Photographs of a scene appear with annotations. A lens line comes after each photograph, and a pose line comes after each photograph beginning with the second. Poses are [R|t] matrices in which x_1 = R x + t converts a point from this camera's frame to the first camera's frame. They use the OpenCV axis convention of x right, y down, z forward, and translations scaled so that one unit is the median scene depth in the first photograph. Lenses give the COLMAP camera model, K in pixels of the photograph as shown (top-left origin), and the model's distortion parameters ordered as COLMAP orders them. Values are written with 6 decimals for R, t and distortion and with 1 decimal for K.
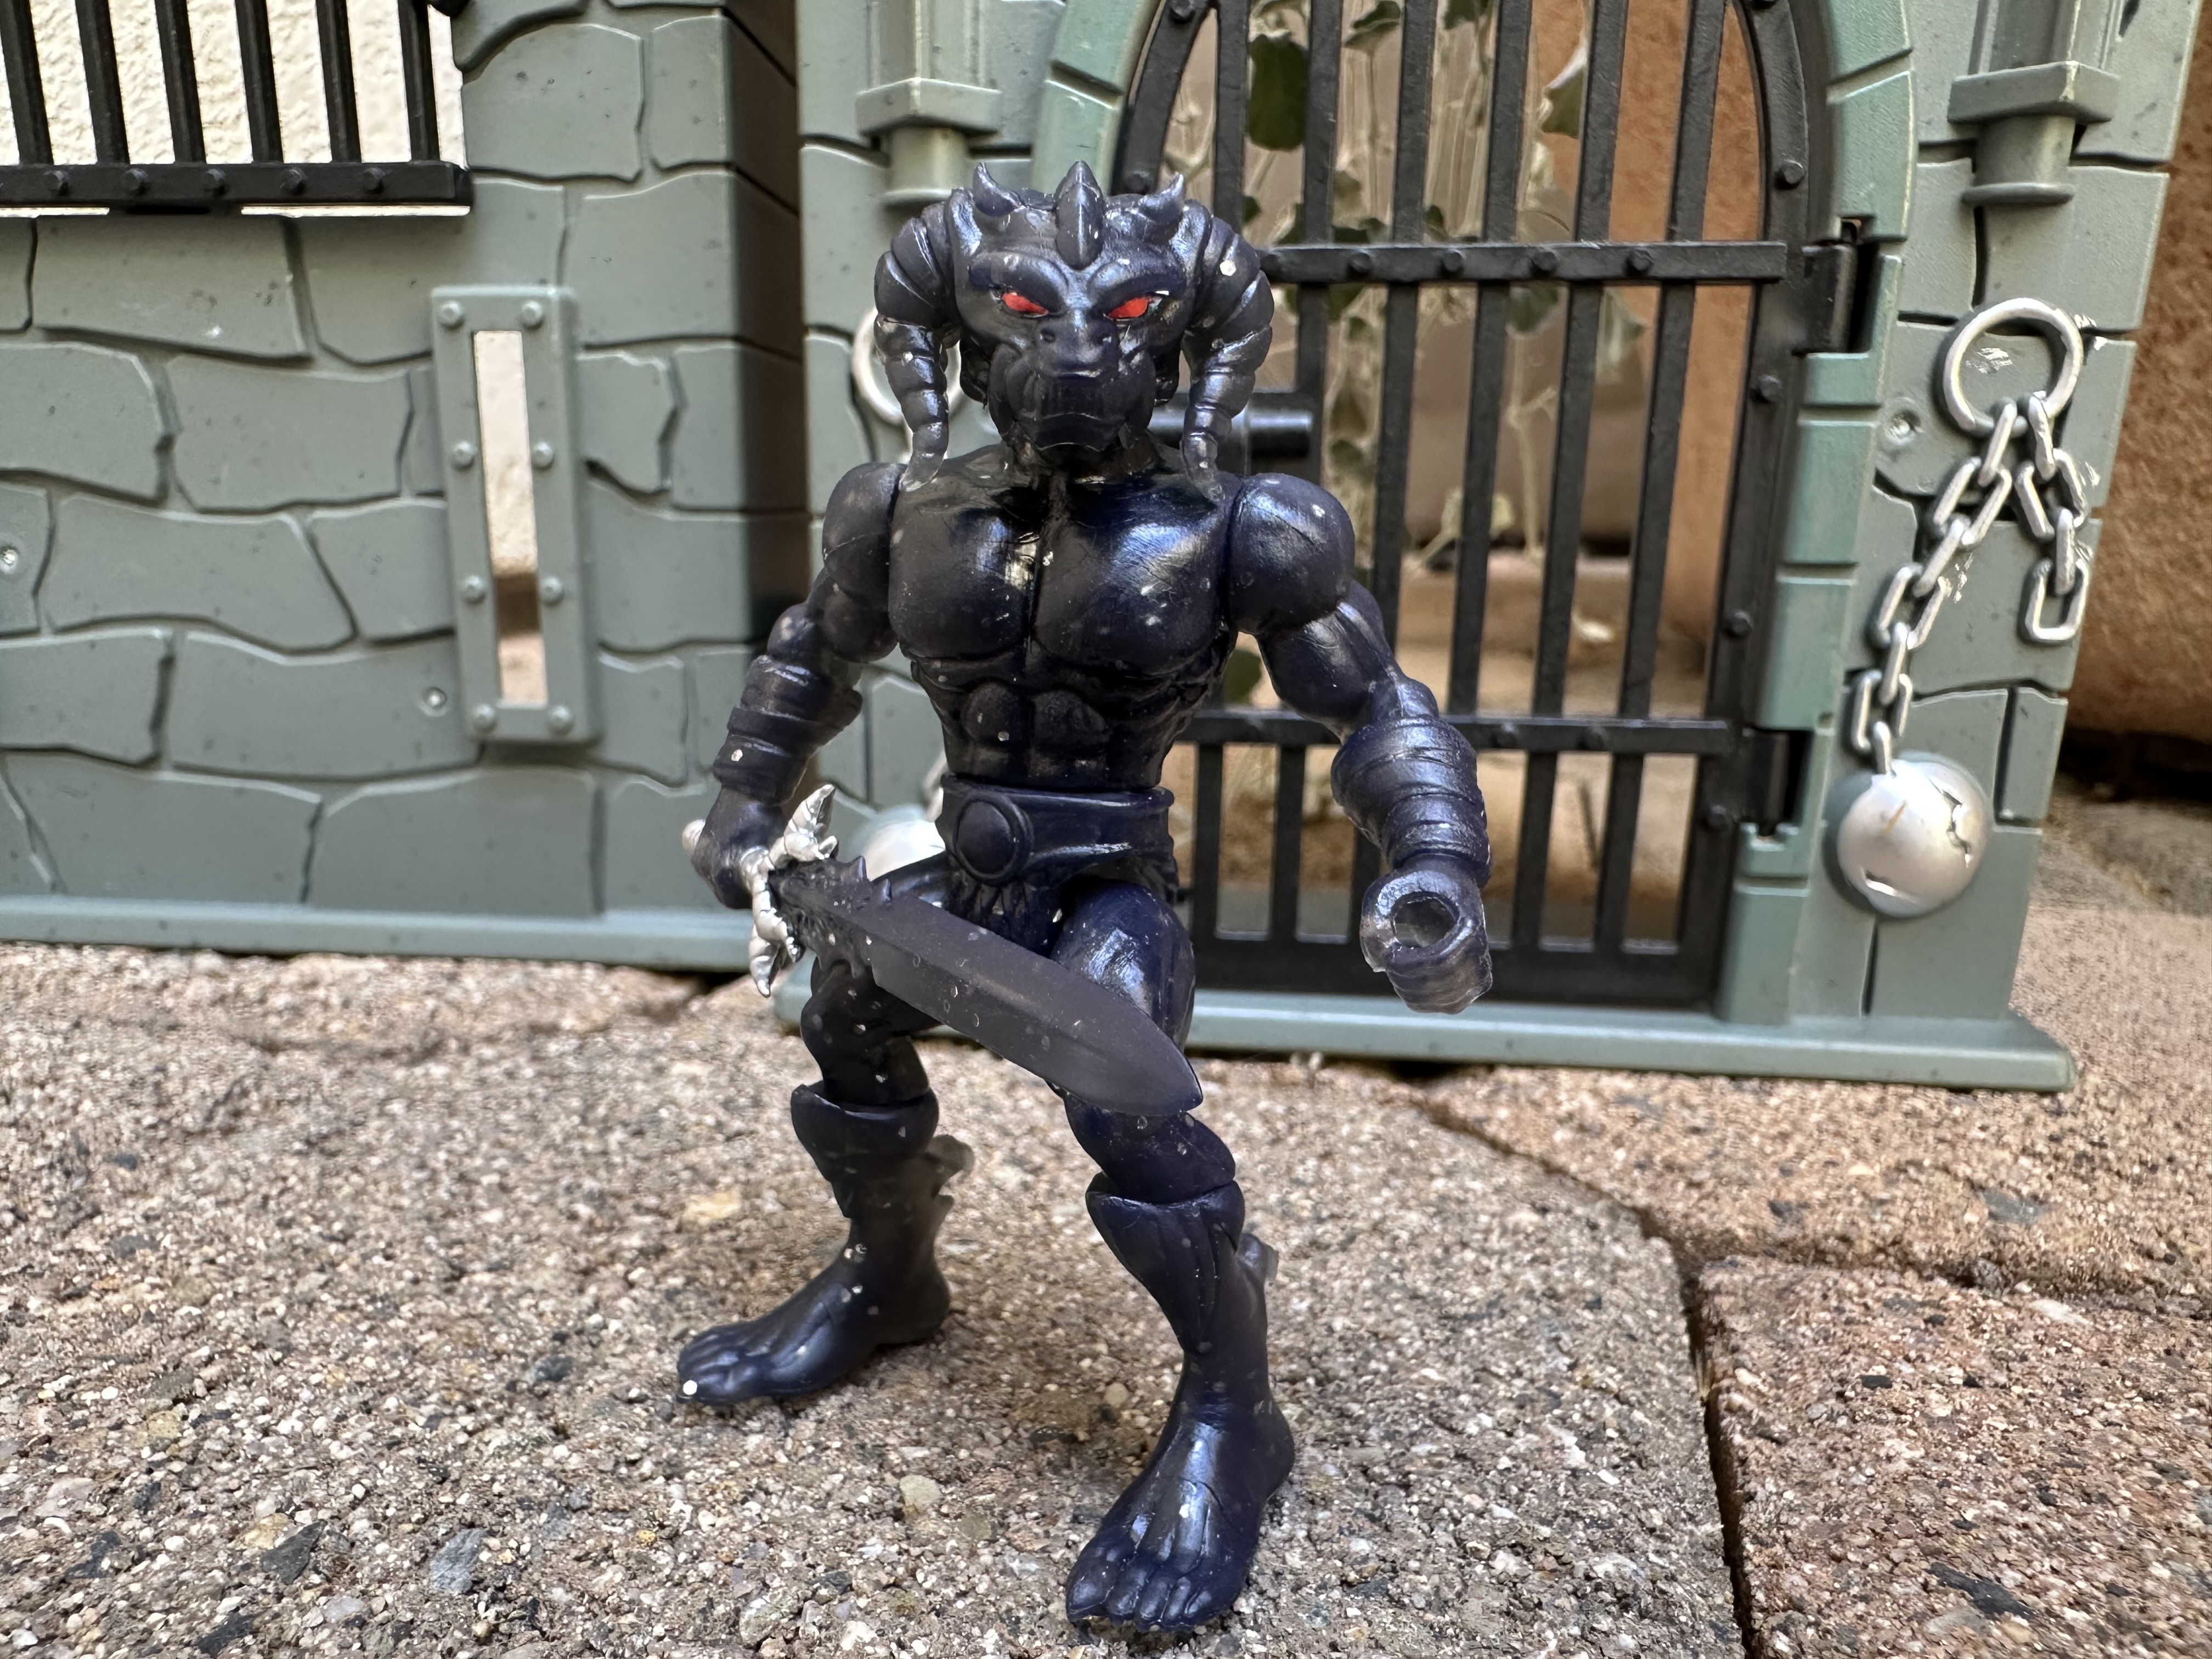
lens RADIAL K [[1579.5, 0, 1040.1], [0, 1579.5, 946.7], [0, 0, 1]] dist [-0.018663, 0.008949]
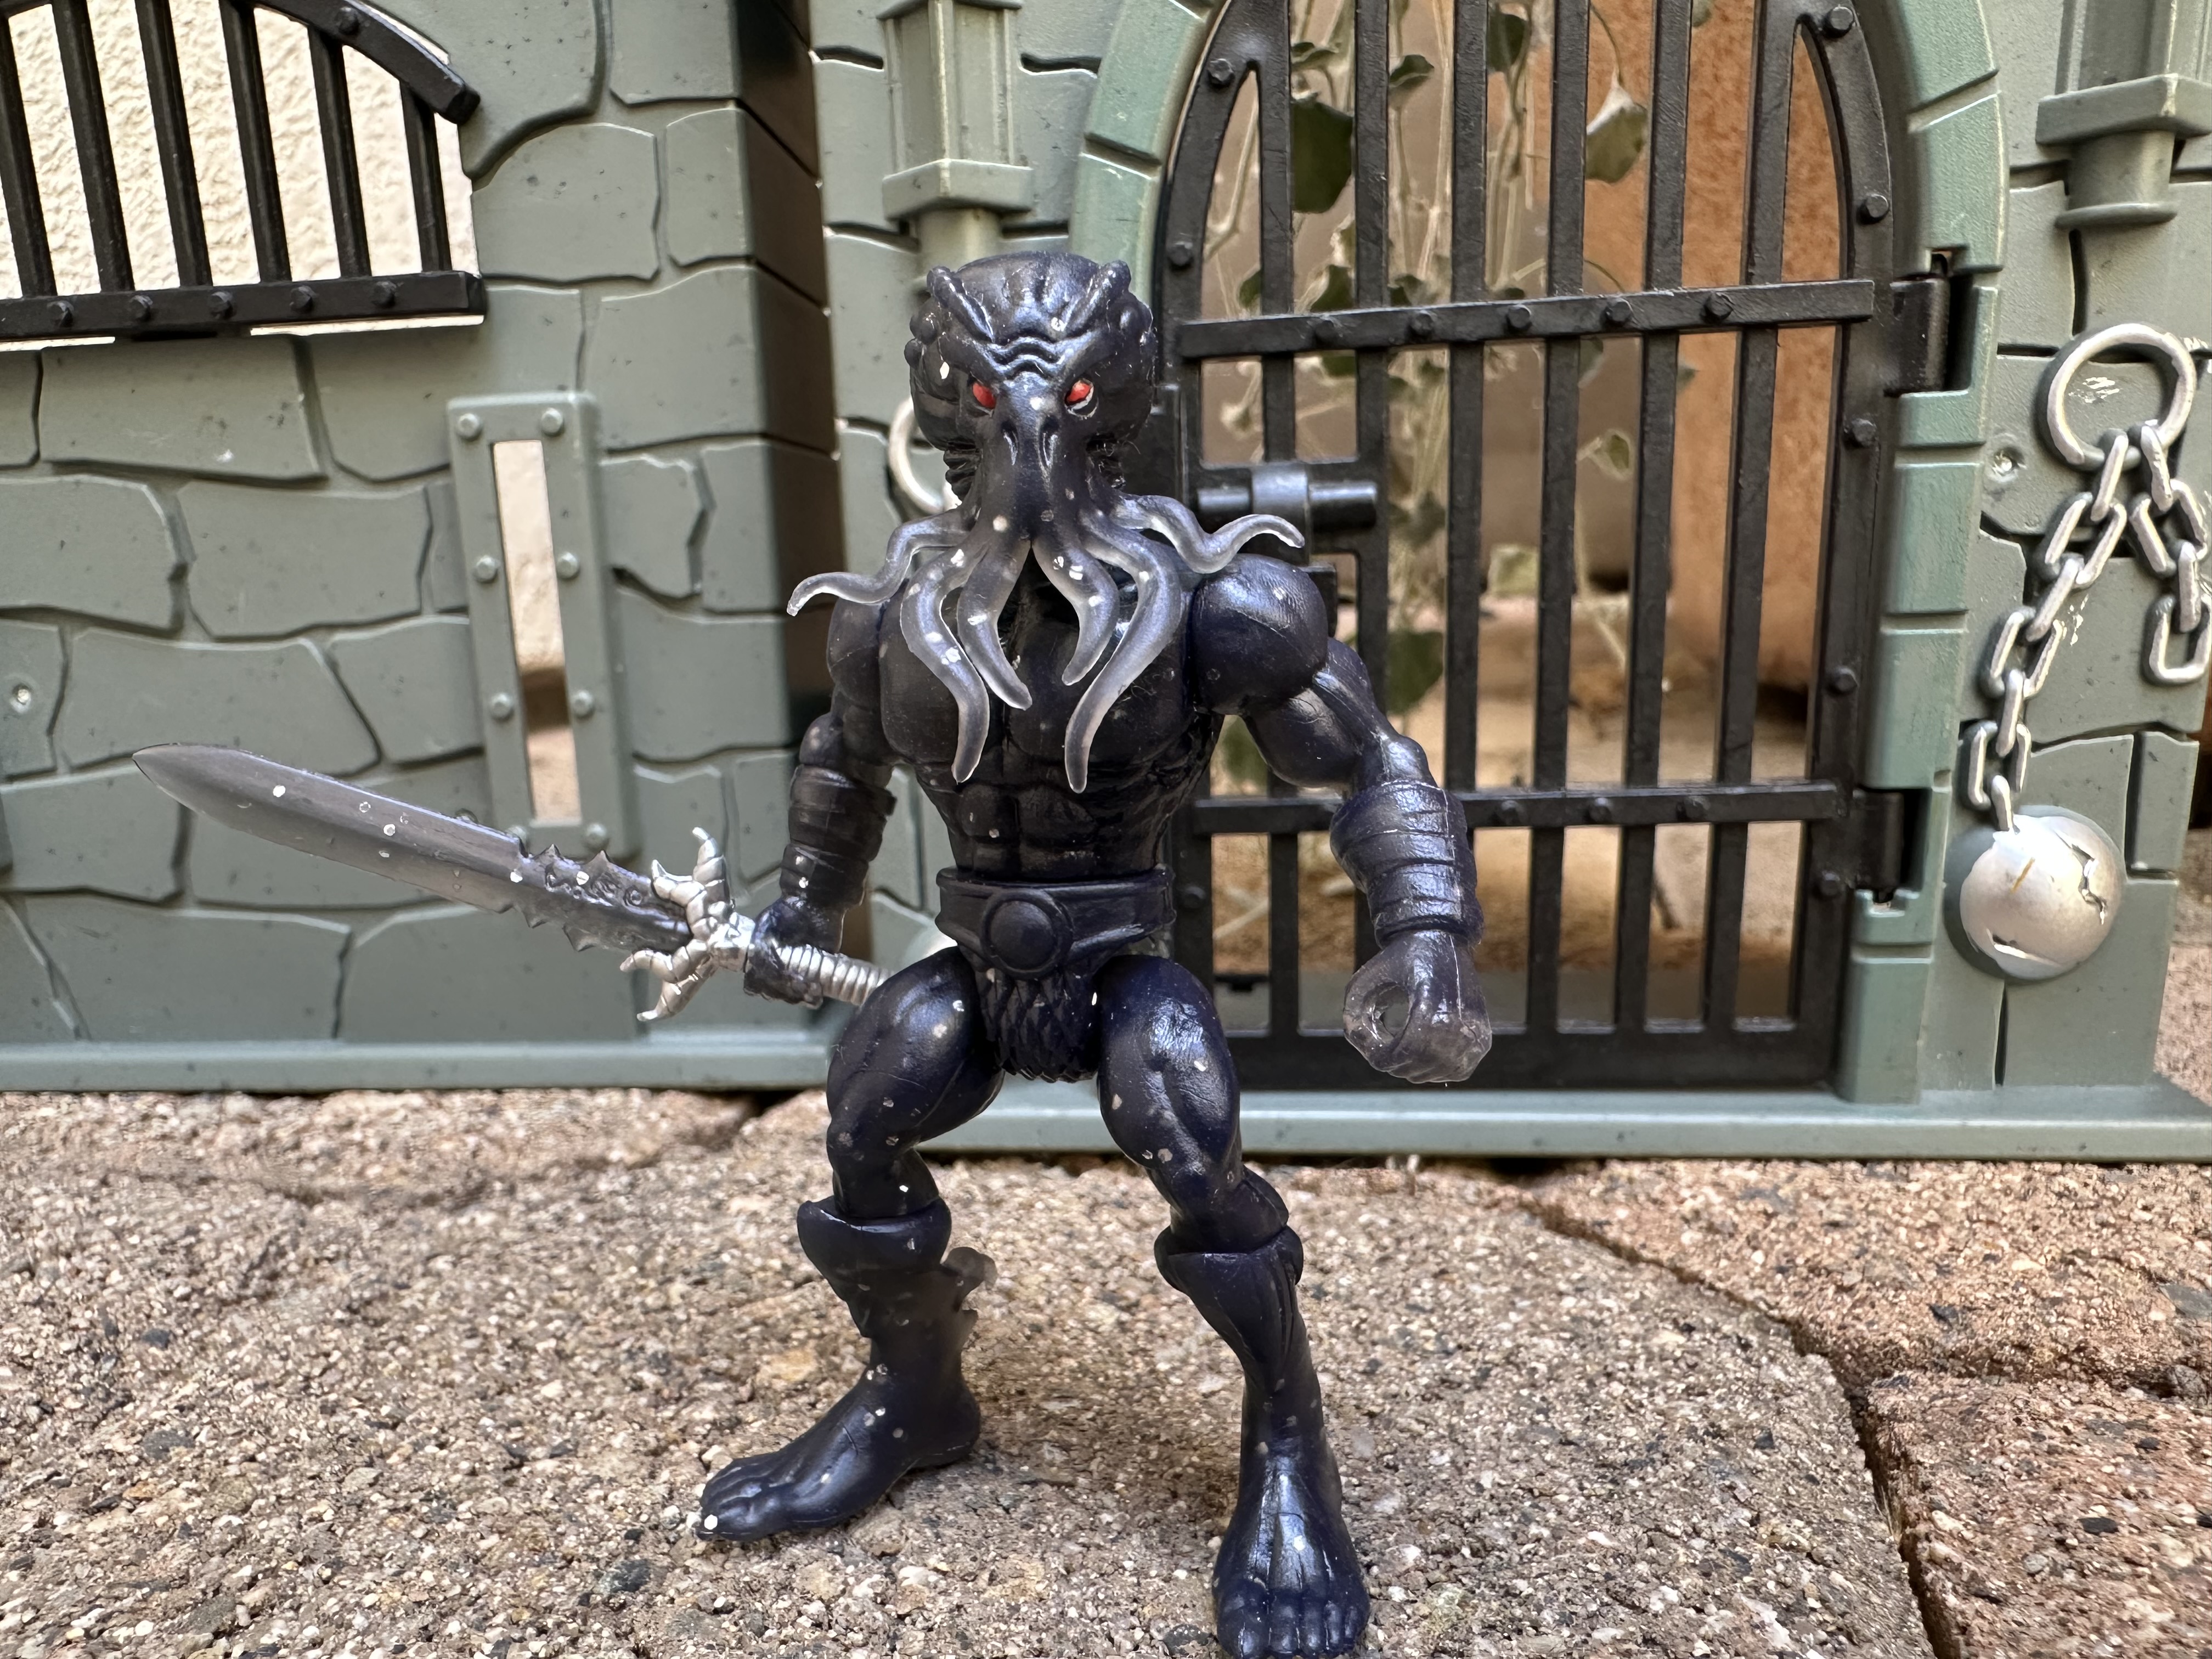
lens RADIAL K [[1579.5, 0, 1040.1], [0, 1579.5, 946.7], [0, 0, 1]] dist [-0.018663, 0.008949]
pose [[0.998723, -0.048575, -0.013891, -0.034512], [0.048013, 0.998113, -0.038269, -0.038484], [0.015724, 0.037553, 0.999171, 0.068722]]
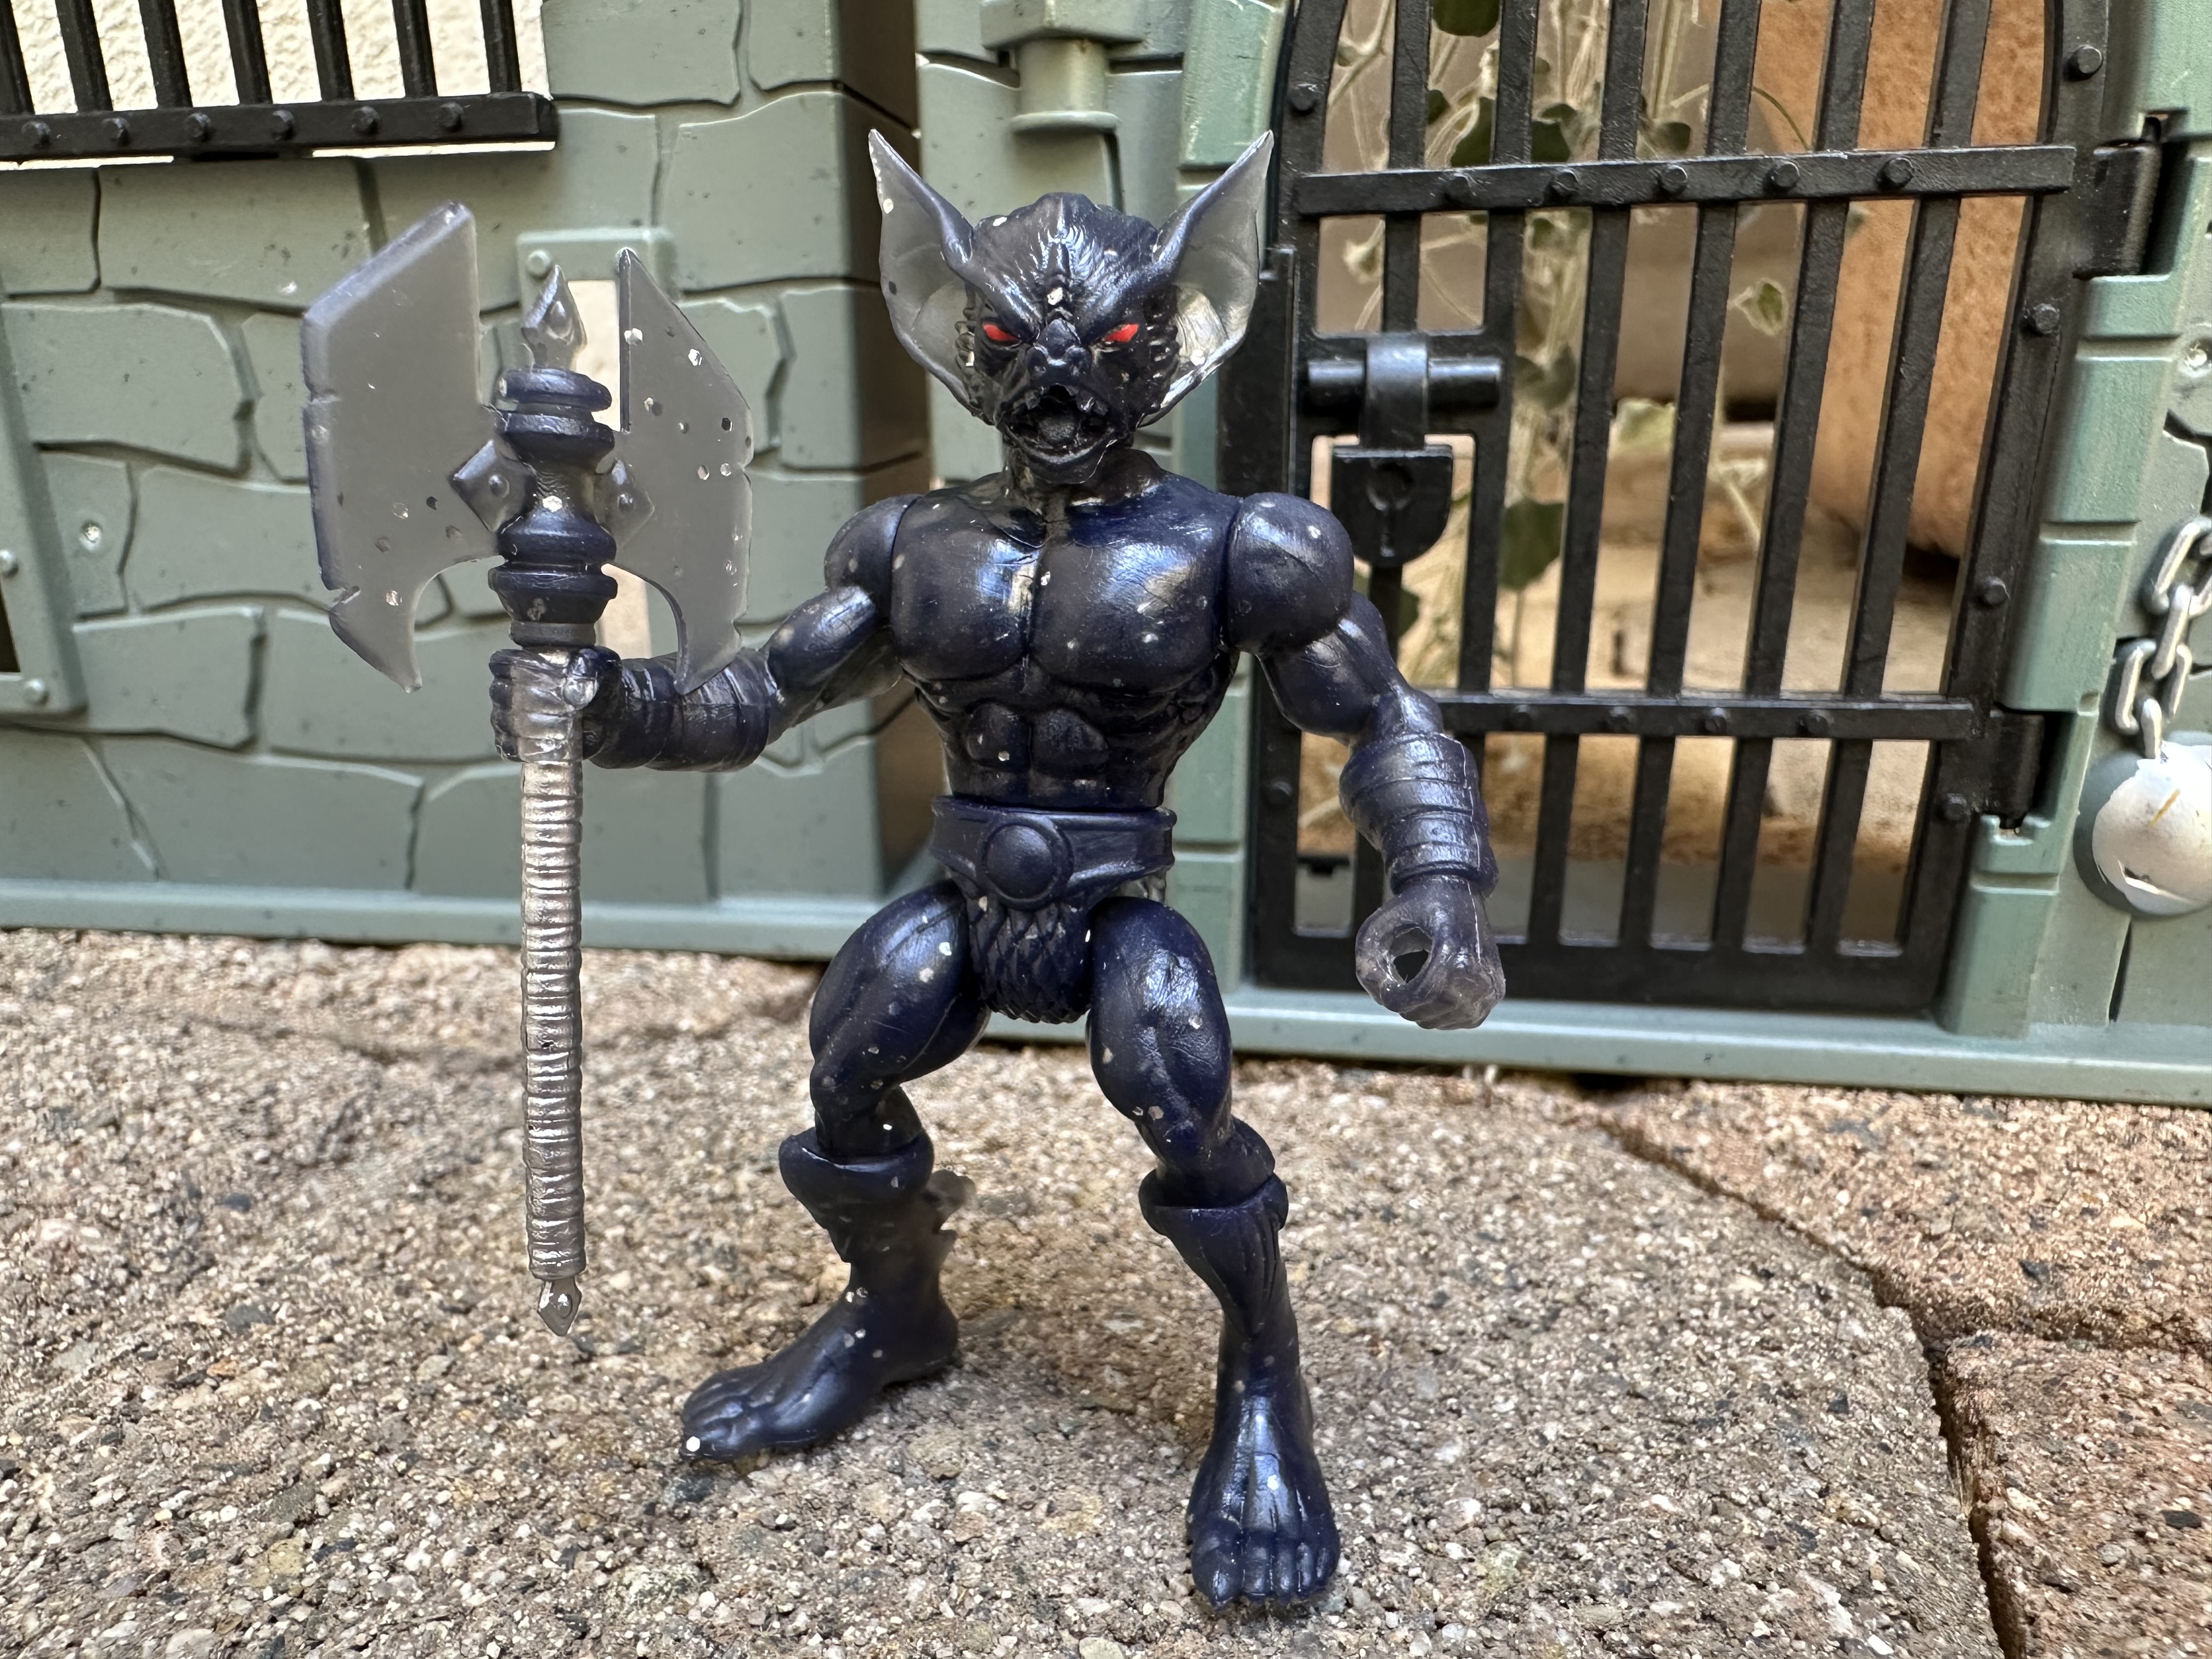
lens RADIAL K [[1579.5, 0, 1040.1], [0, 1579.5, 946.7], [0, 0, 1]] dist [-0.018663, 0.008949]
pose [[0.998200, -0.006250, -0.059652, -0.040059], [0.010838, 0.996979, 0.076907, -0.093761], [0.058991, -0.077415, 0.995252, 0.095541]]
